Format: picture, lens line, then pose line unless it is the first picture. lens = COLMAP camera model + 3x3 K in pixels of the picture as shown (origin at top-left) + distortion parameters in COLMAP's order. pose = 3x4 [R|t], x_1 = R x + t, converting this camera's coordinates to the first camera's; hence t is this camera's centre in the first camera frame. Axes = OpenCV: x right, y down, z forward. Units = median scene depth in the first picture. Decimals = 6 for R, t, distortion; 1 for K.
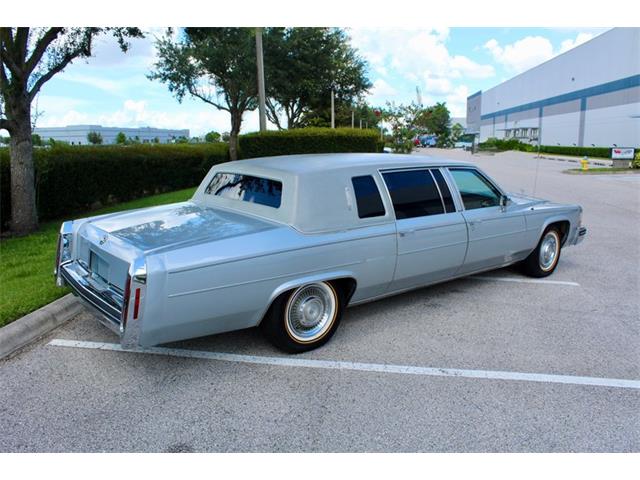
lens RADIAL K [[541.3, 0, 316.1], [0, 541.3, 238.9], [0, 0, 1]] dist [-0.160805, 0.134750]
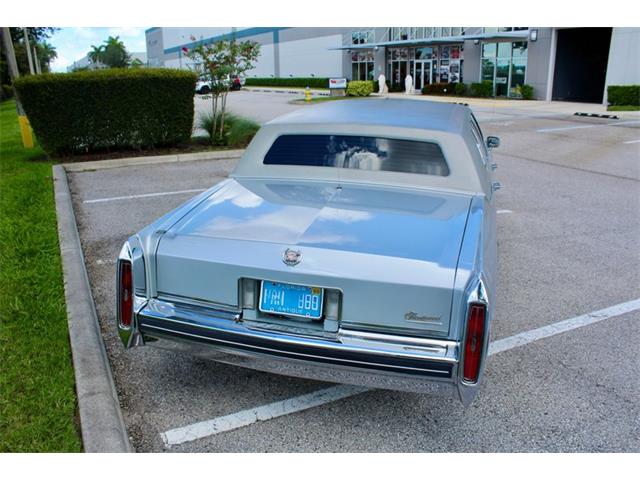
lens RADIAL K [[541.3, 0, 316.1], [0, 541.3, 238.9], [0, 0, 1]] dist [-0.160805, 0.134750]
pose [[0.825112, -0.177698, 0.536297, -0.106730], [0.113578, 0.982041, 0.150649, -0.016843], [-0.553436, -0.063391, 0.830476, 0.067817]]
